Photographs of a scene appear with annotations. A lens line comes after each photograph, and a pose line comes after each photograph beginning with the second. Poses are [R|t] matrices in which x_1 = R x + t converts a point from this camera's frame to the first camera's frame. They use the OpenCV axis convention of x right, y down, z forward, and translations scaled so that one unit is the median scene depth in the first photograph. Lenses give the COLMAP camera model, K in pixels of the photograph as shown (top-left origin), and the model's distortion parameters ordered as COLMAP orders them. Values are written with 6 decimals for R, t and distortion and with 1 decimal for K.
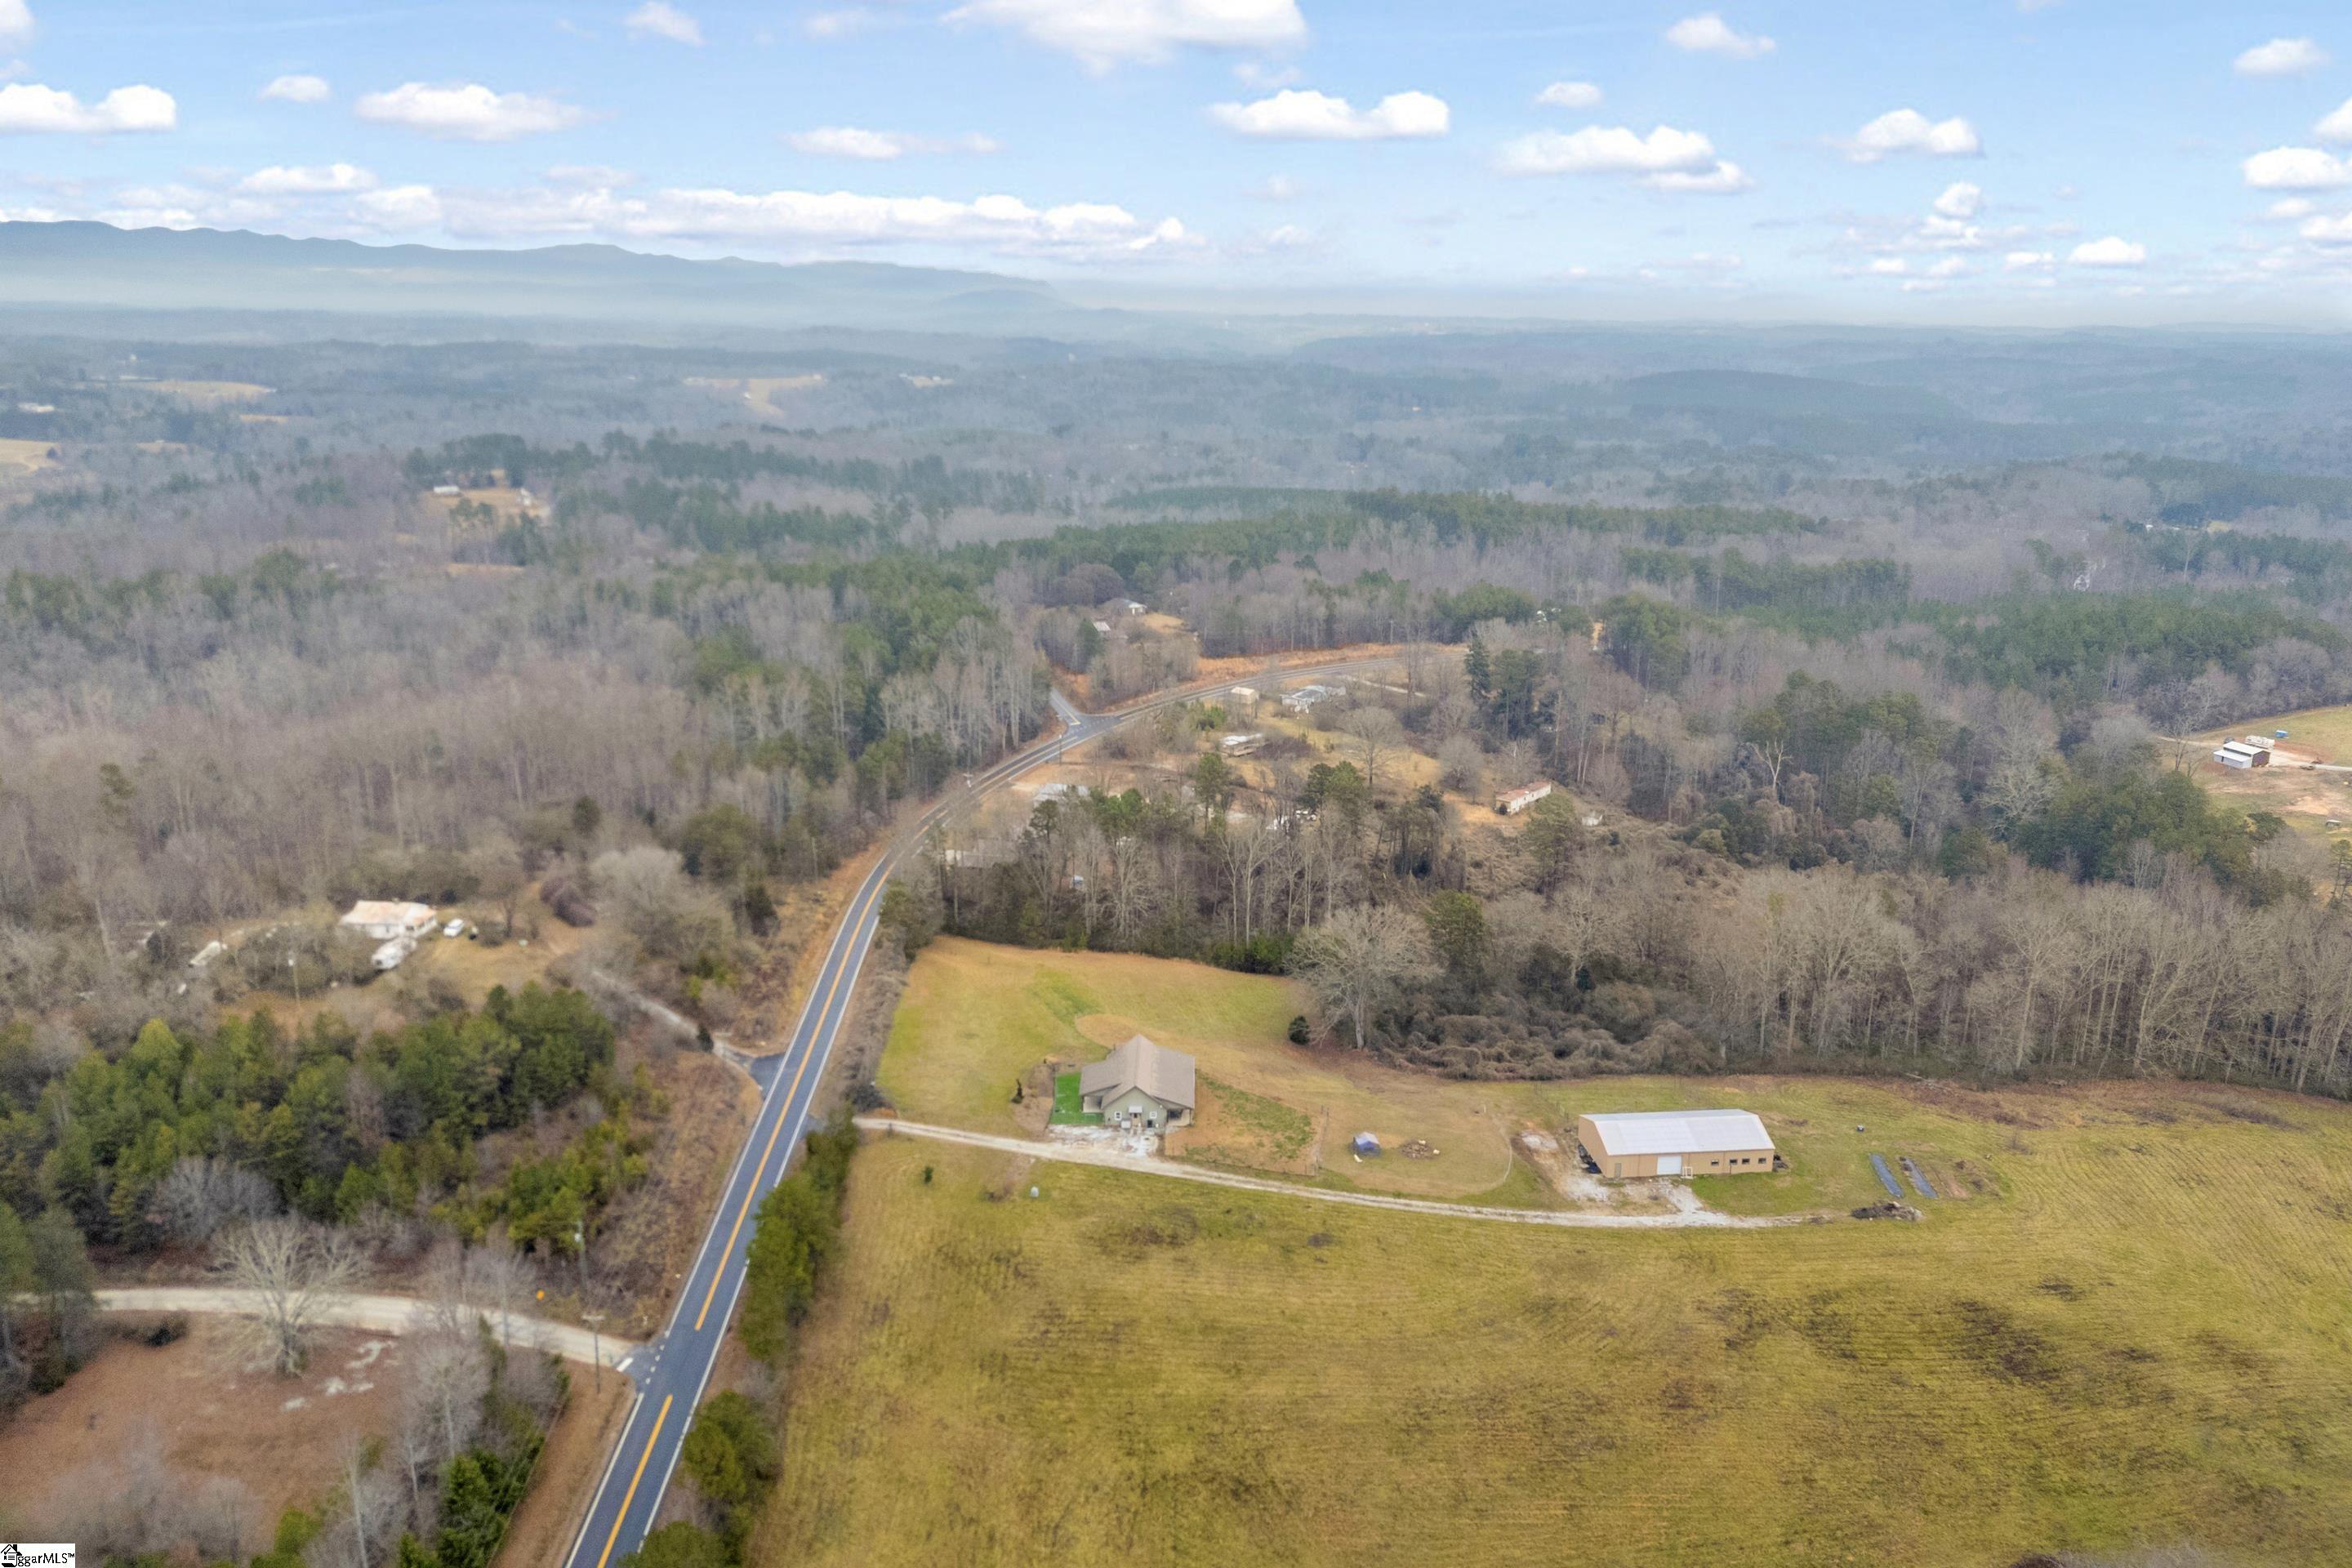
lens RADIAL K [[1737.7, 0, 1176.0], [0, 1737.7, 784.0], [0, 0, 1]] dist [0.105363, -0.123262]
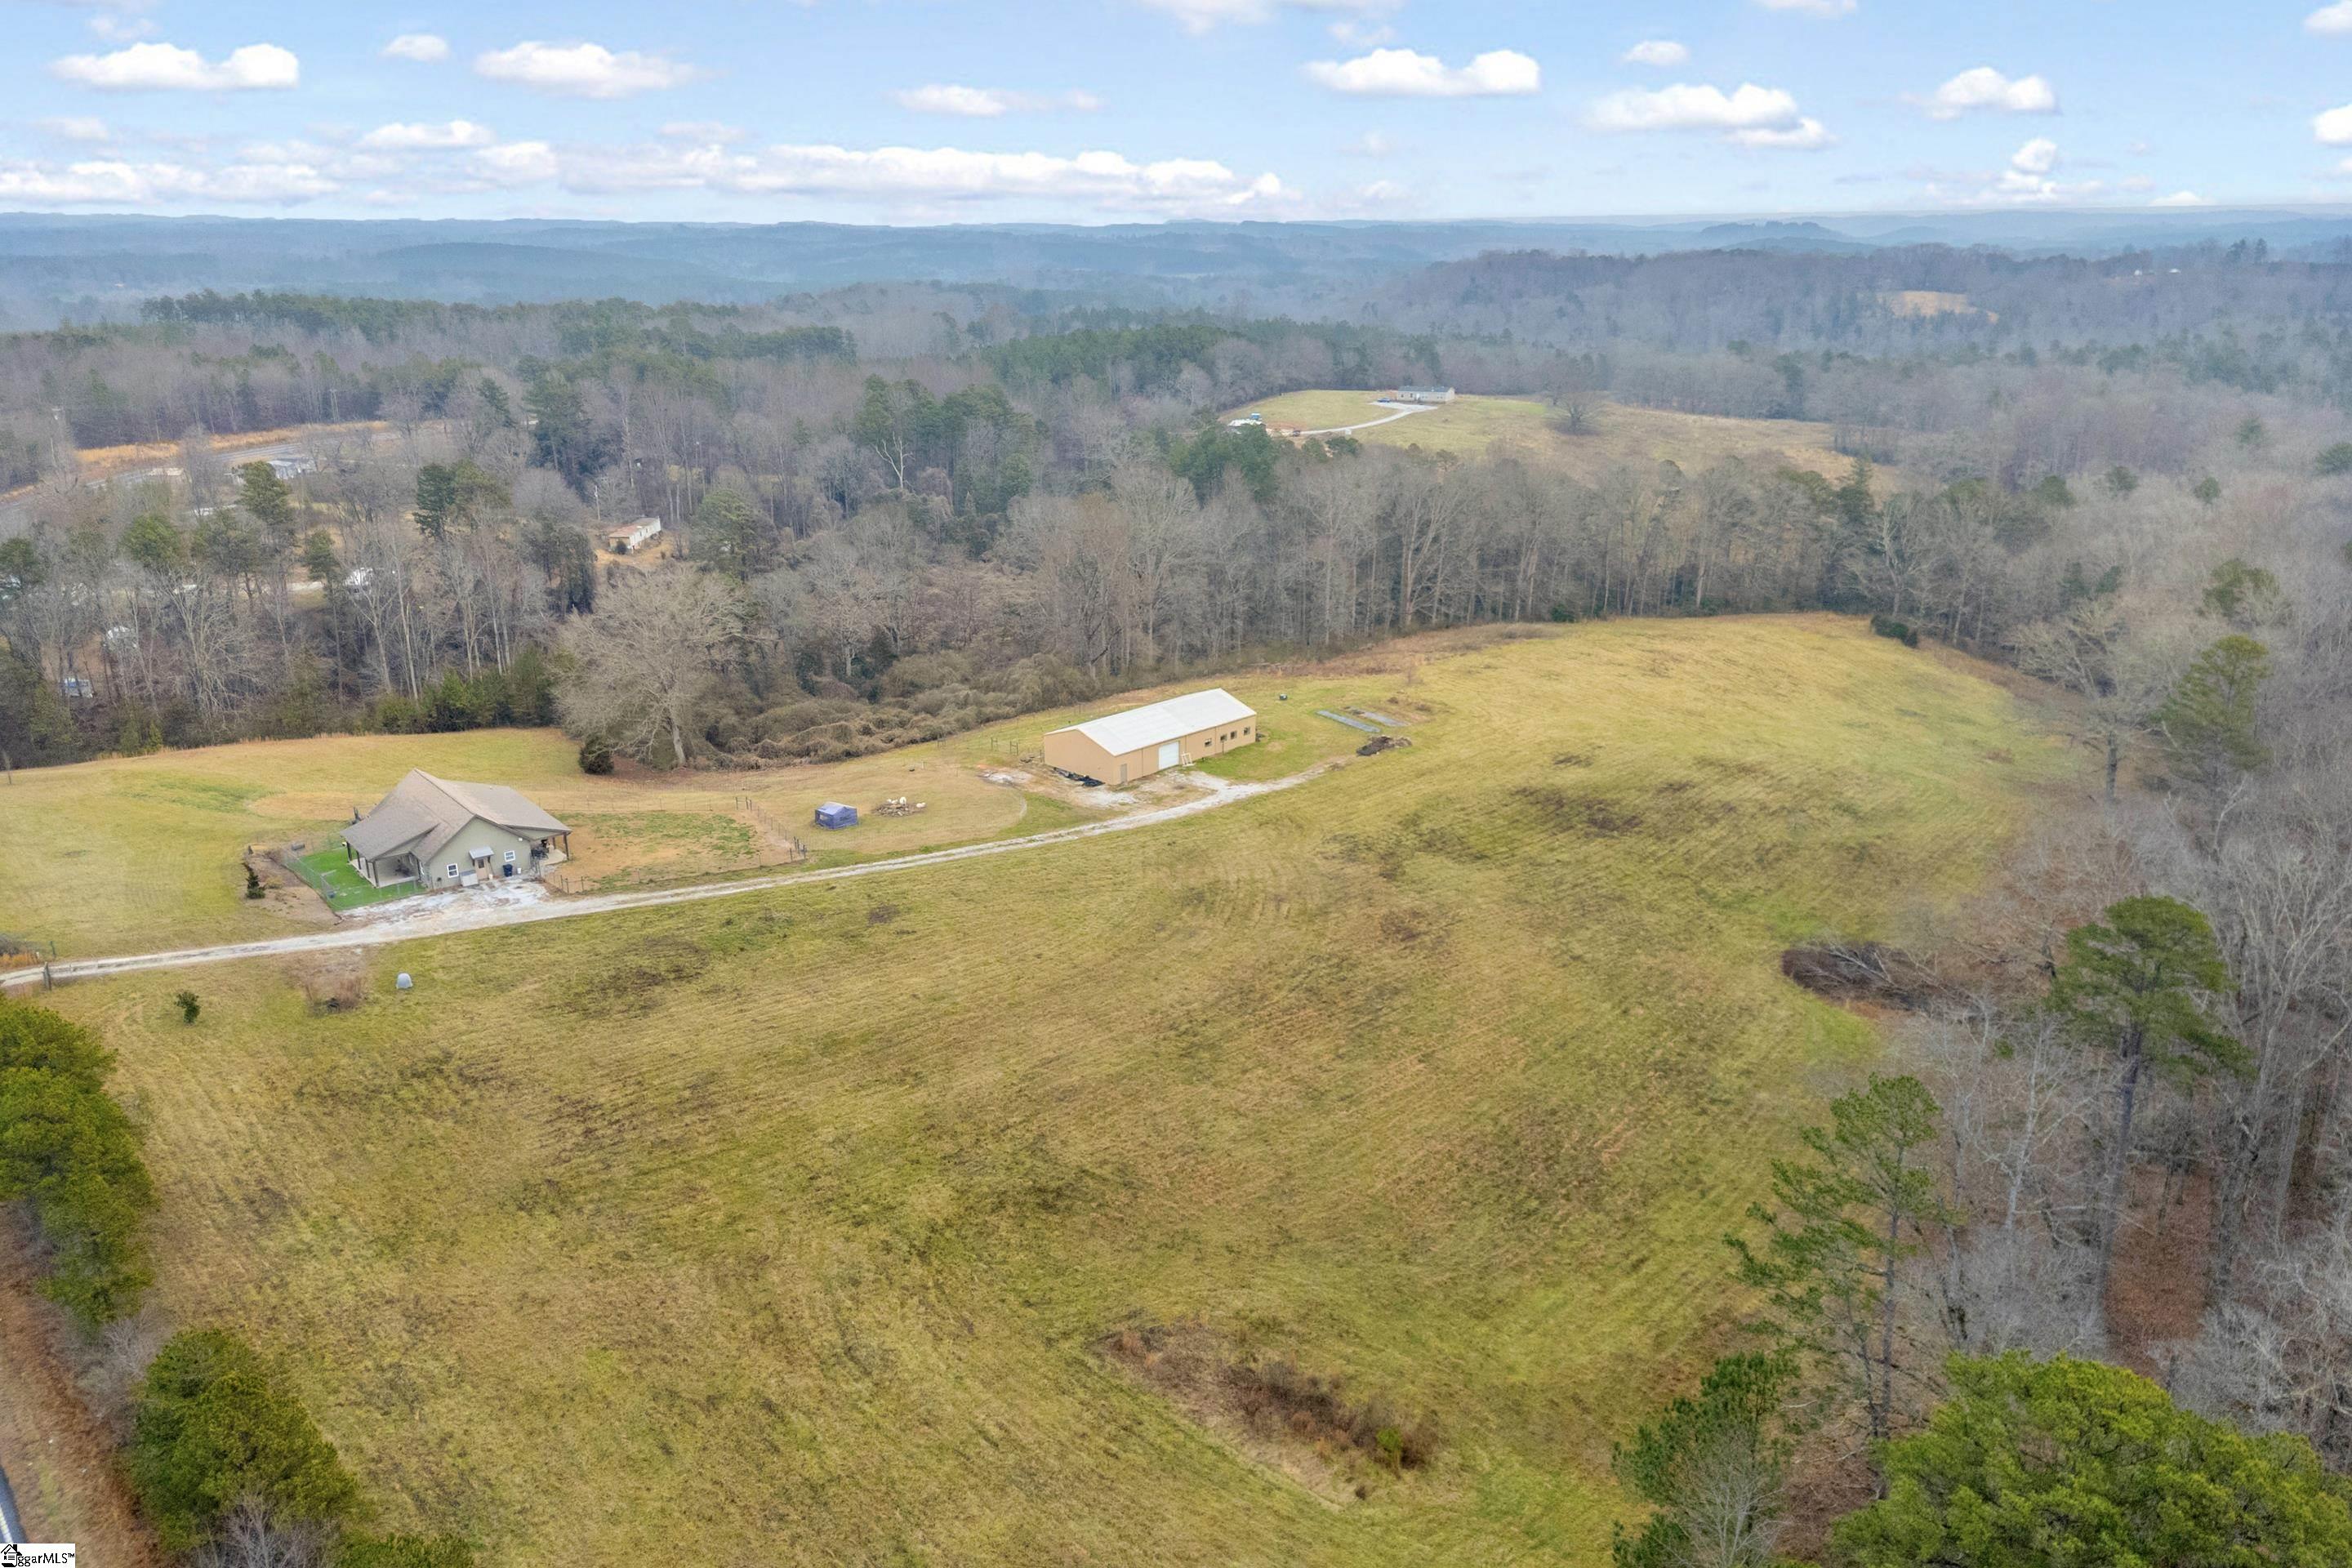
lens RADIAL K [[1737.7, 0, 1176.0], [0, 1737.7, 784.0], [0, 0, 1]] dist [0.105363, -0.123262]
pose [[0.770990, -0.205451, 0.602798, -0.222581], [0.183085, 0.978080, 0.099188, 0.154247], [-0.609963, 0.033890, 0.791705, 0.359803]]
